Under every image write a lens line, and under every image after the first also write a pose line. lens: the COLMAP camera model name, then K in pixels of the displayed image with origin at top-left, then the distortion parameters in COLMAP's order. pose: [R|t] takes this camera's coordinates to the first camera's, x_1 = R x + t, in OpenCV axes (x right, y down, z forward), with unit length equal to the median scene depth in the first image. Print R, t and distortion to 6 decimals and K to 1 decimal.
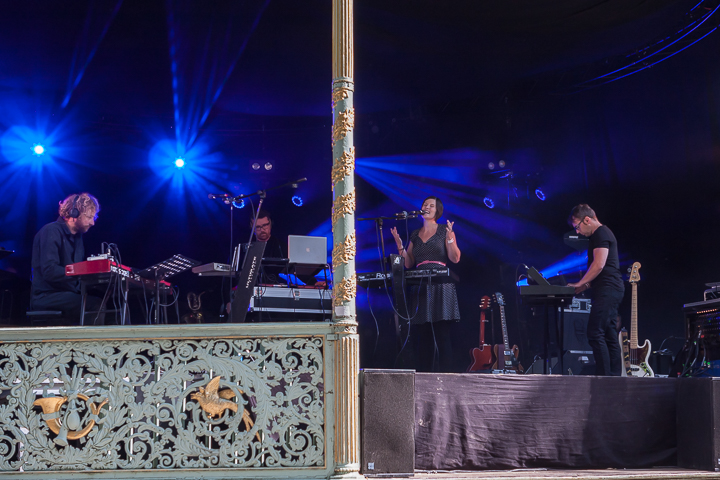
lens RADIAL K [[1235.4, 0, 360.0], [0, 1235.4, 240.0], [0, 0, 1]] dist [-0.009195, 0.007285]
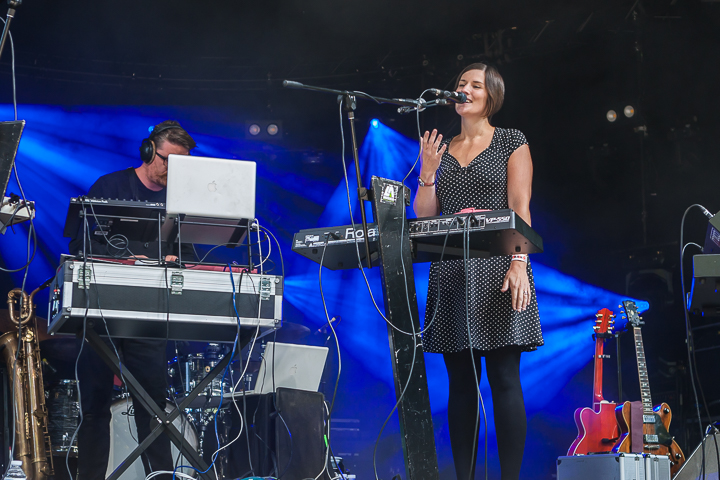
lens RADIAL K [[1157.2, 0, 360.0], [0, 1157.2, 240.0], [0, 0, 1]] dist [0.043030, 0.021500]
pose [[0.994630, 0.000069, -0.103494, 0.090335], [-0.005607, 0.998567, -0.053220, 0.078887], [0.103342, 0.053514, 0.993205, 0.910846]]
